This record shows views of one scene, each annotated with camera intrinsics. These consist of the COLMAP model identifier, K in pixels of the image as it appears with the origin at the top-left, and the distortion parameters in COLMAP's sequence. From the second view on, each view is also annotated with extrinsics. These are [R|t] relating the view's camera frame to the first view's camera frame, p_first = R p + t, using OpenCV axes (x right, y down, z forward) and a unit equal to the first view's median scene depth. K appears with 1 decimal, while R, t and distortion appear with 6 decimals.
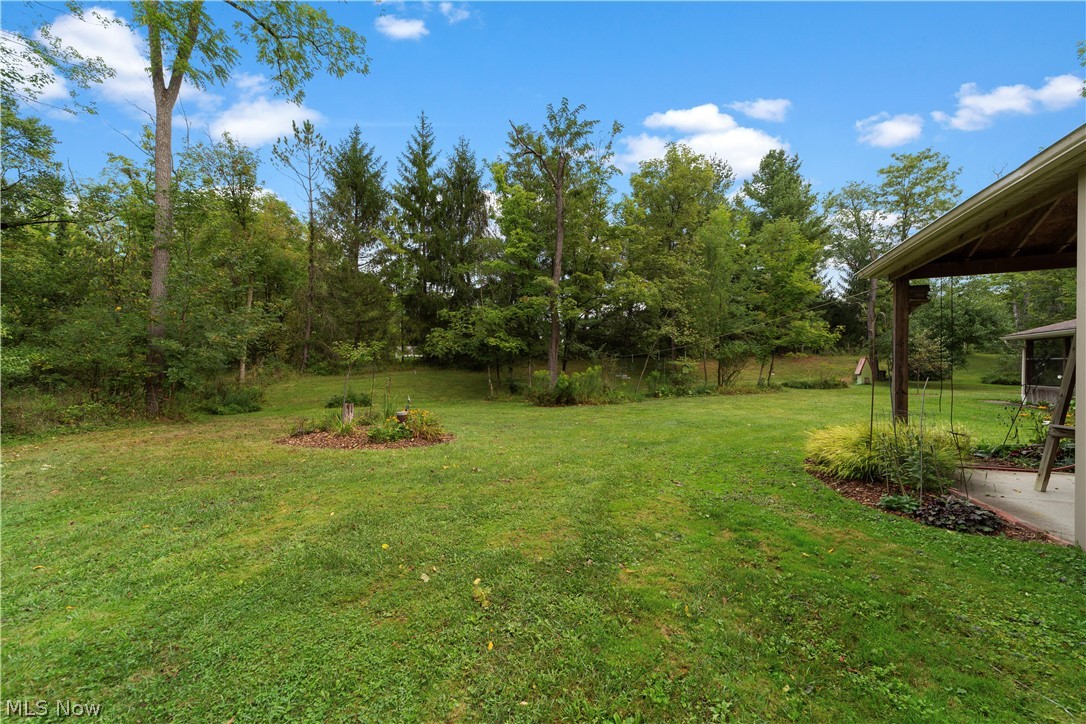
lens RADIAL K [[413.8, 0, 541.7], [0, 413.8, 365.0], [0, 0, 1]] dist [-0.007789, 0.002801]
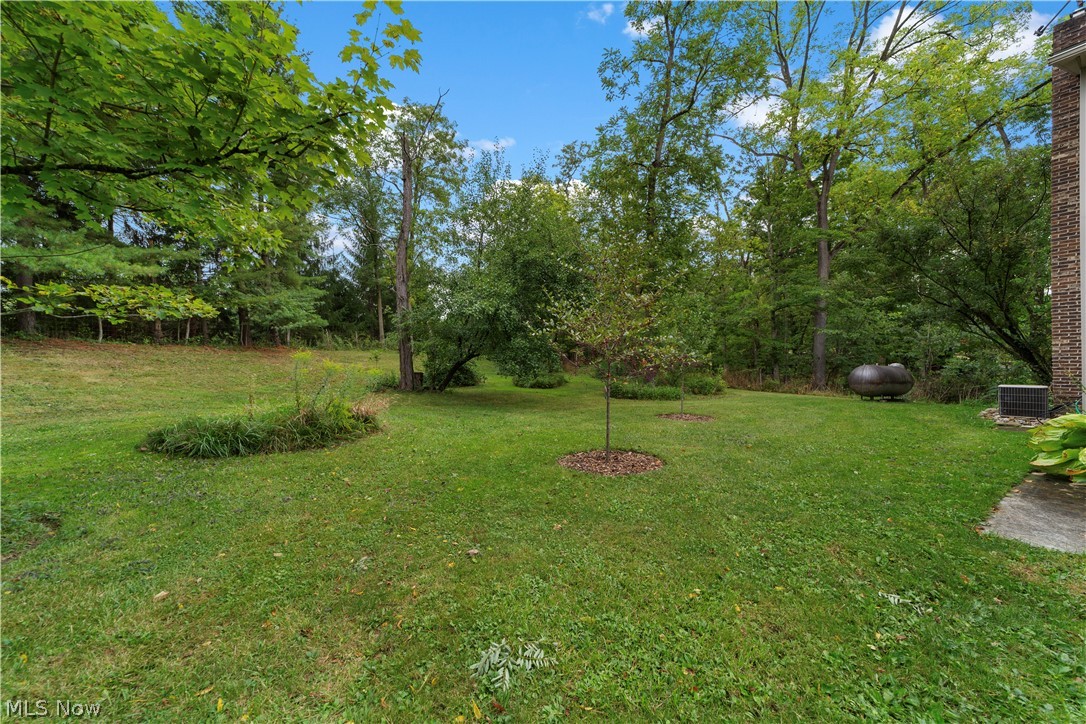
lens RADIAL K [[413.8, 0, 541.9], [0, 413.8, 365.2], [0, 0, 1]] dist [-0.007789, 0.002801]
pose [[0.474133, -0.002916, 0.880448, 0.291028], [0.005041, 0.999987, 0.000597, 0.002661], [-0.880439, 0.004155, 0.474142, 0.411855]]
